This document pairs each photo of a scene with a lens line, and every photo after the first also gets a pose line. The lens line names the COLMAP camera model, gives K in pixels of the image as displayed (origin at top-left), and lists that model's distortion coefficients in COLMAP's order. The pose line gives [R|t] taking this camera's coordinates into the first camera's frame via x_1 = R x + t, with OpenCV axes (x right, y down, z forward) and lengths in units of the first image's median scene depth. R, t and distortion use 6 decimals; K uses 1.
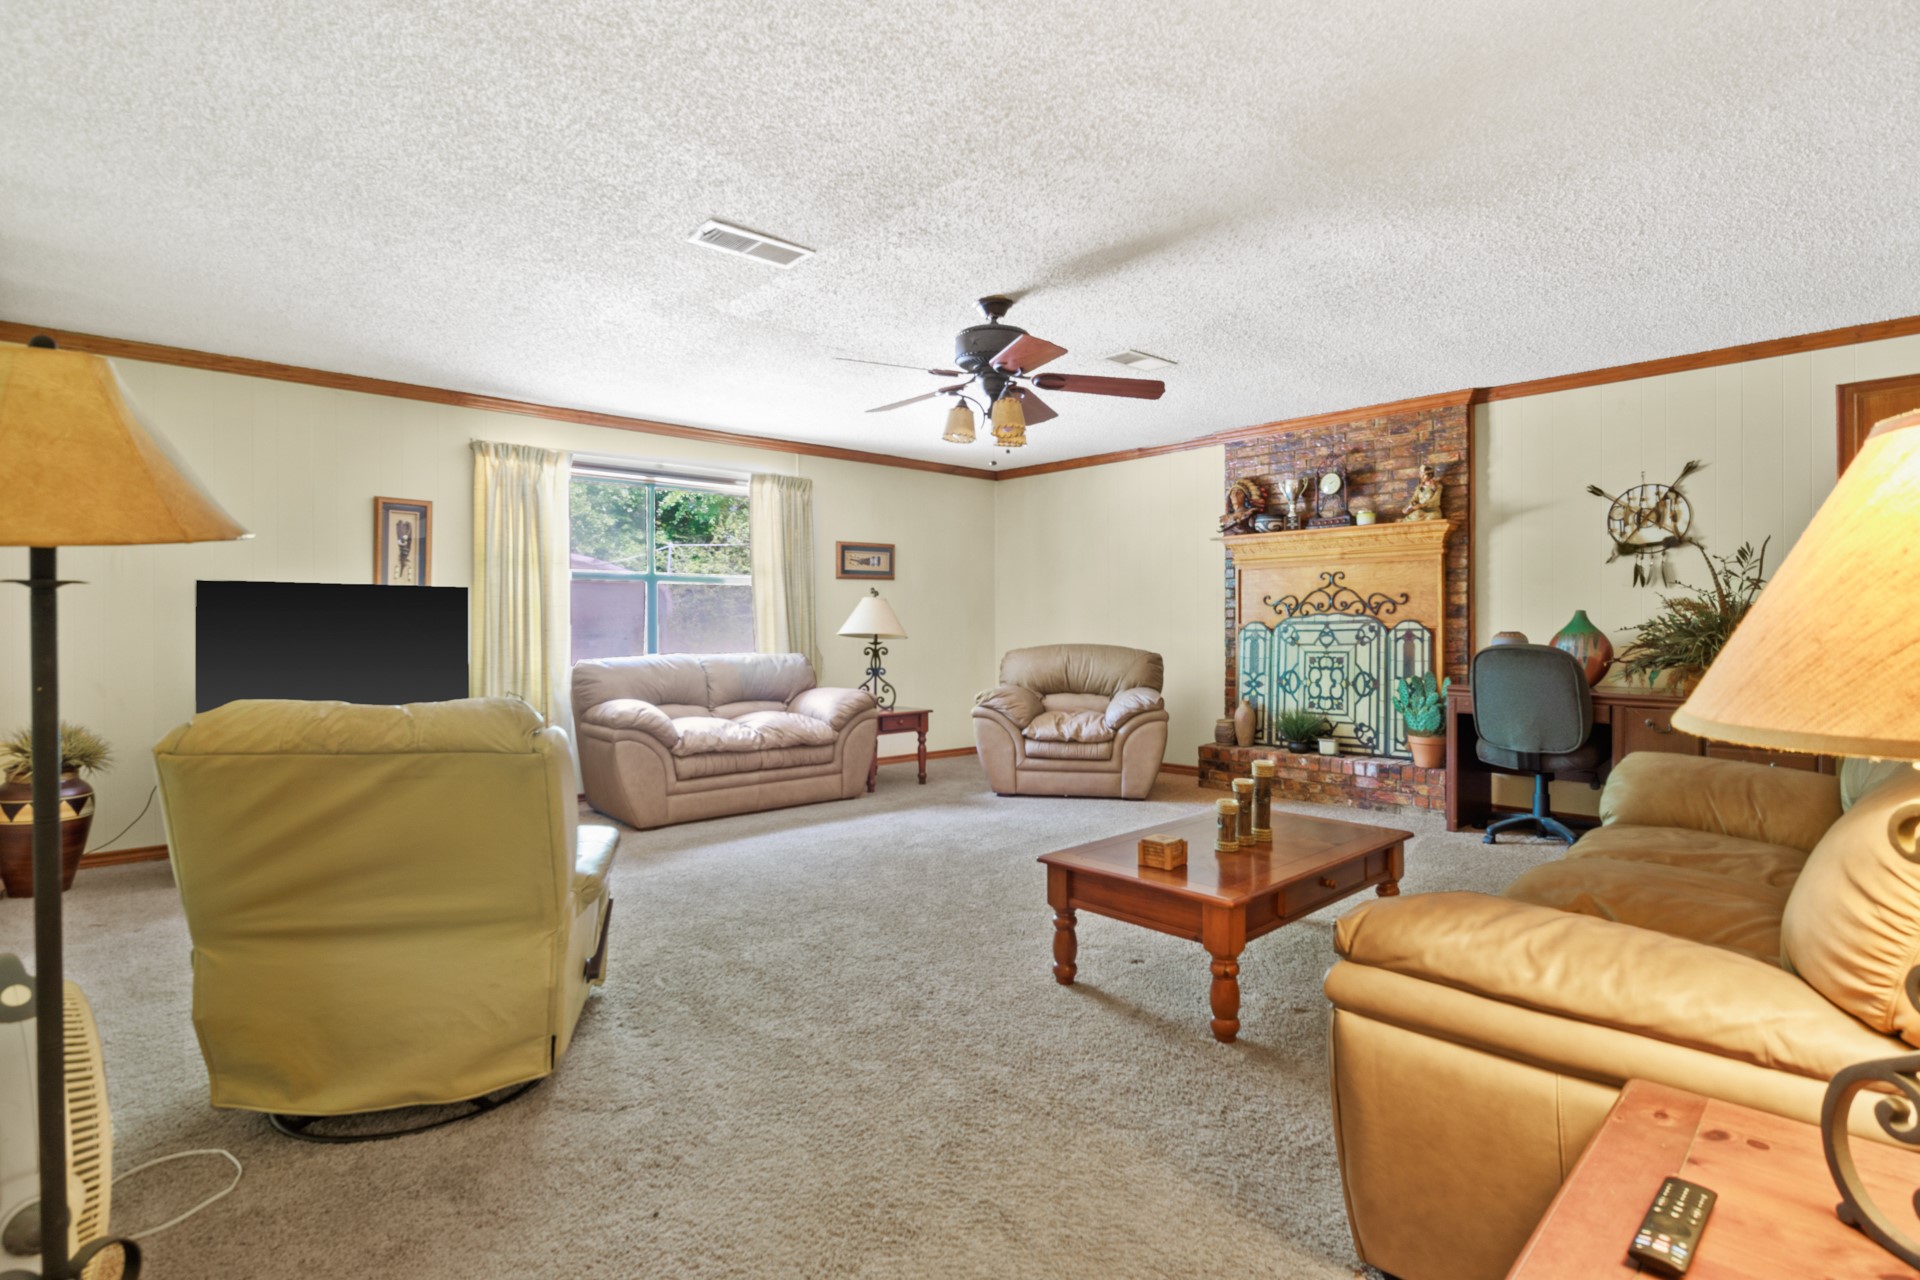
lens RADIAL K [[967.3, 0, 964.1], [0, 967.3, 633.4], [0, 0, 1]] dist [-0.007844, 0.000623]
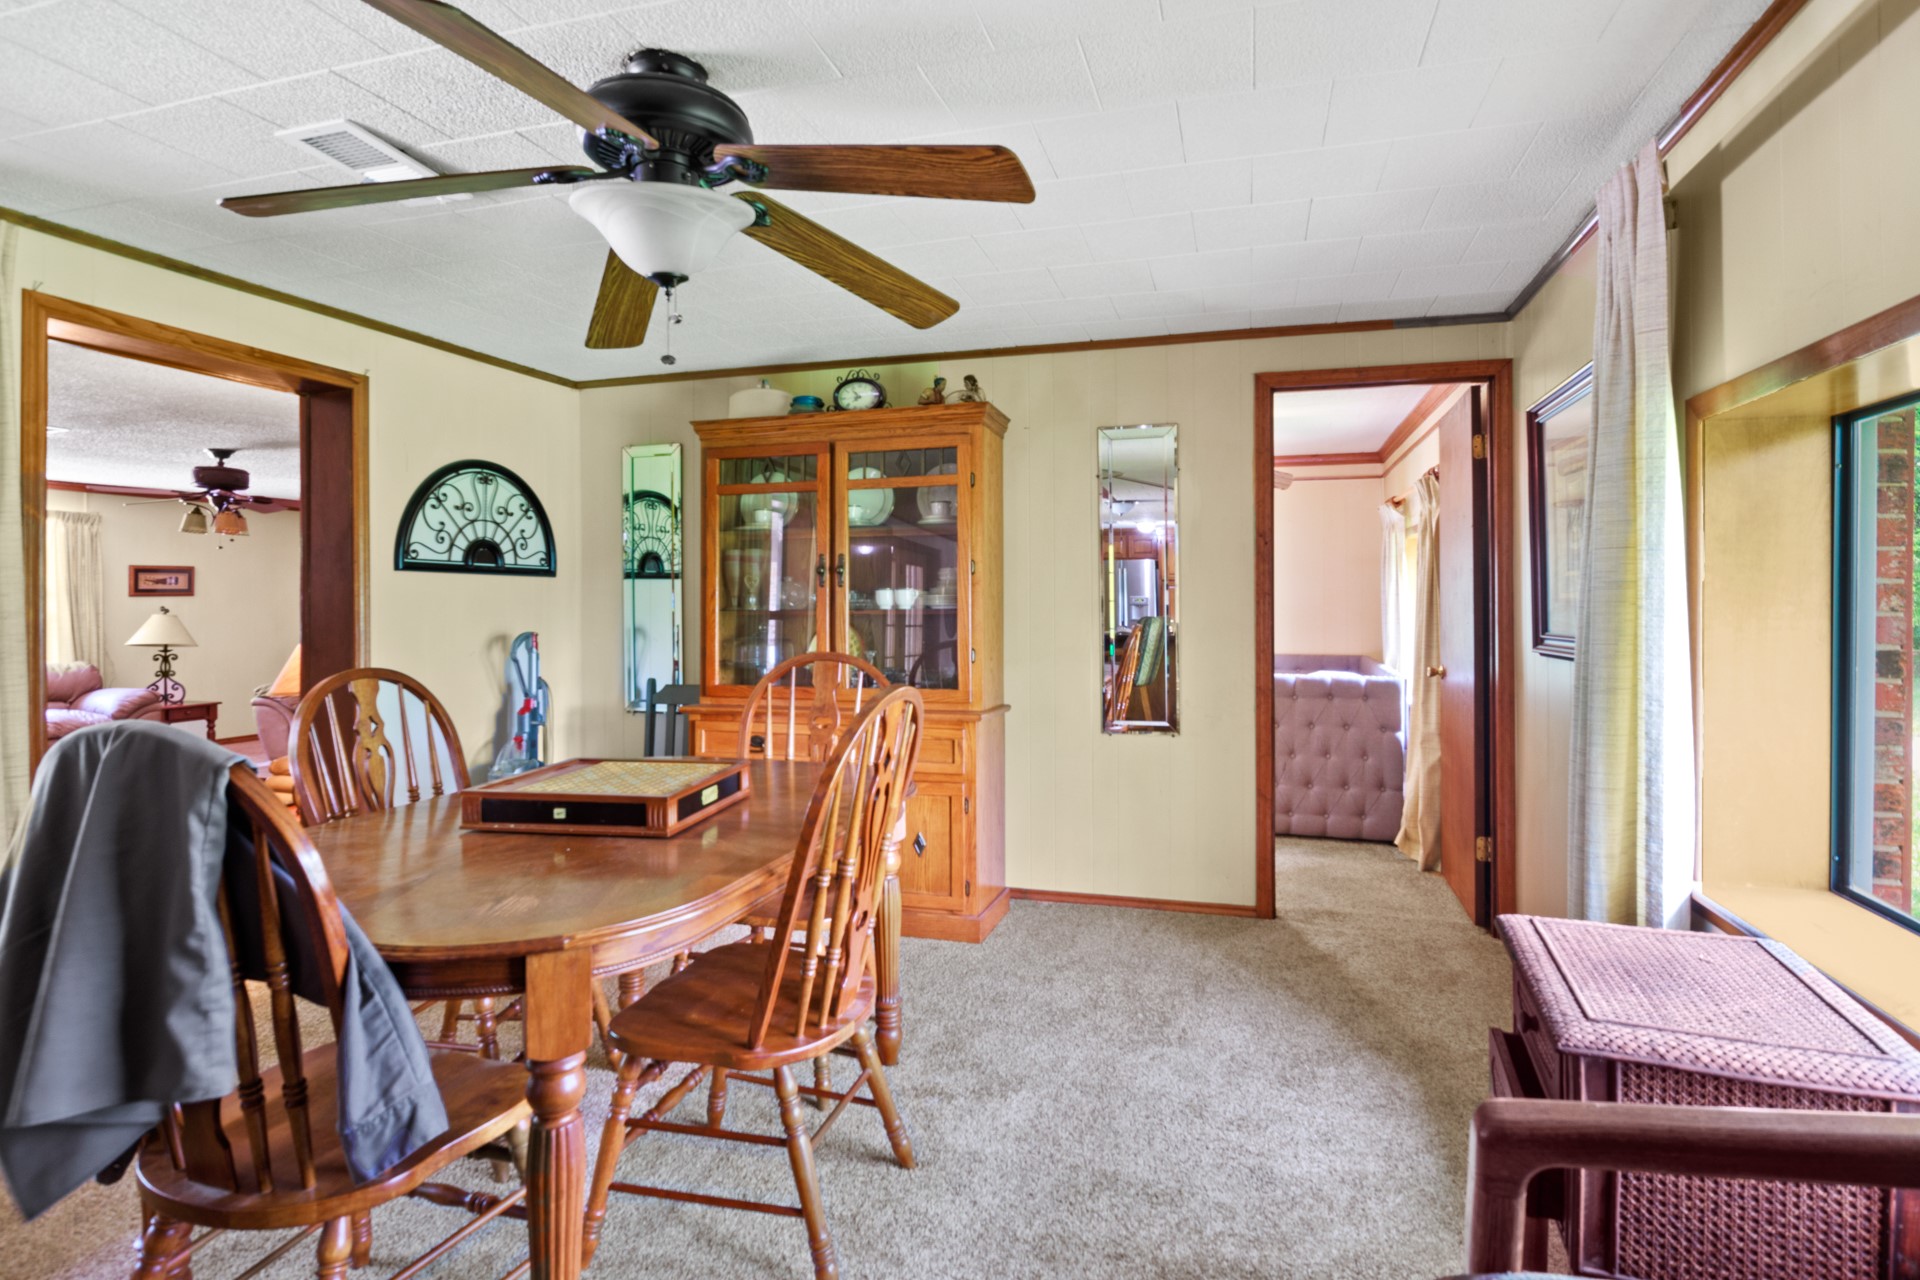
lens RADIAL K [[967.3, 0, 977.4], [0, 967.3, 601.9], [0, 0, 1]] dist [-0.007844, 0.000623]
pose [[0.857942, 0.001135, 0.513746, 0.187577], [0.000684, 0.999994, -0.003351, -0.053220], [-0.513747, 0.003227, 0.857936, -0.671263]]
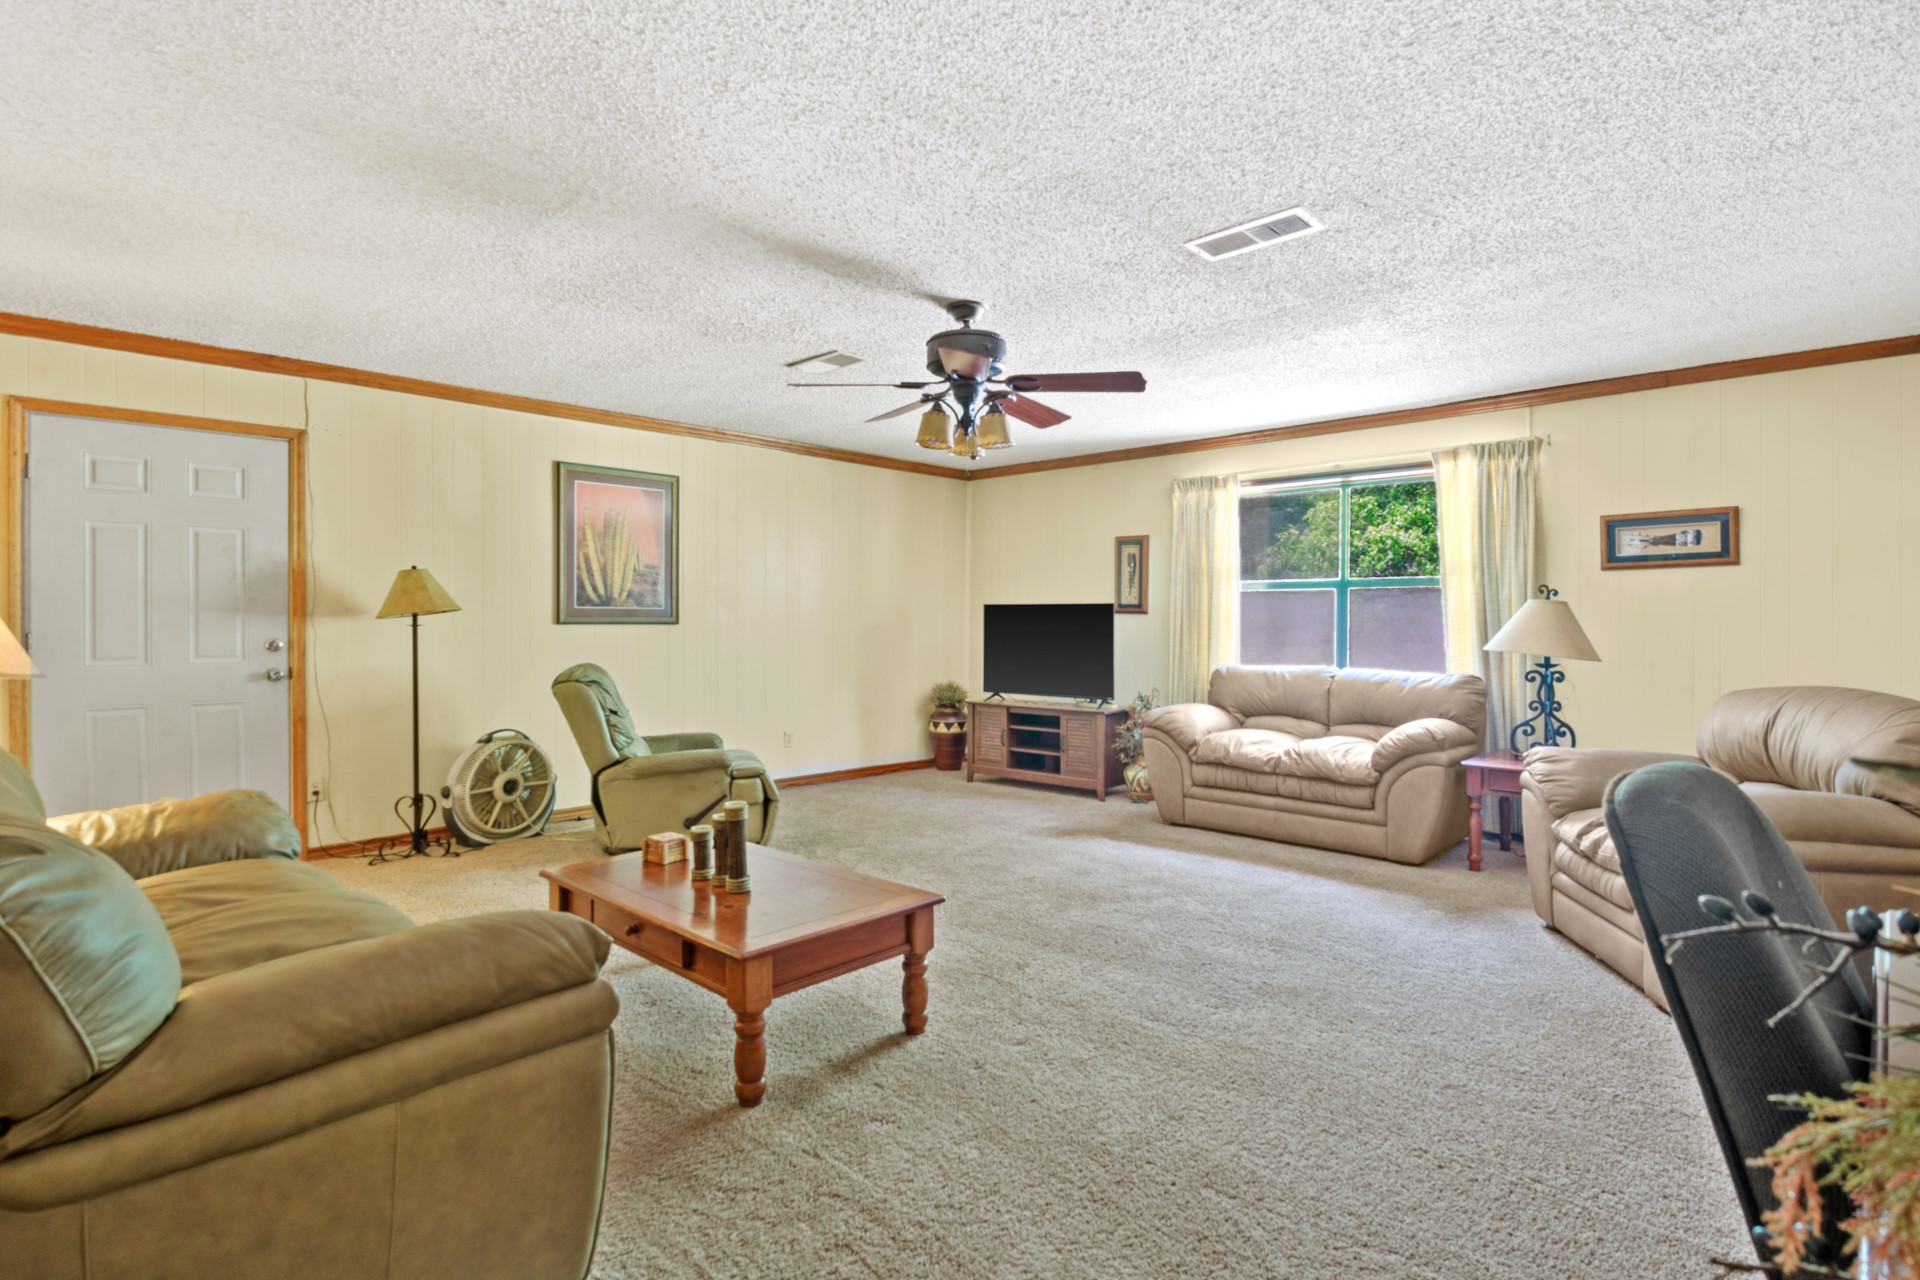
lens RADIAL K [[967.3, 0, 961.0], [0, 967.3, 629.8], [0, 0, 1]] dist [-0.007844, 0.000623]
pose [[0.048957, 0.011221, -0.998738, 0.626898], [-0.010808, 0.999884, 0.010704, -0.019681], [0.998742, 0.010271, 0.049073, 0.604792]]
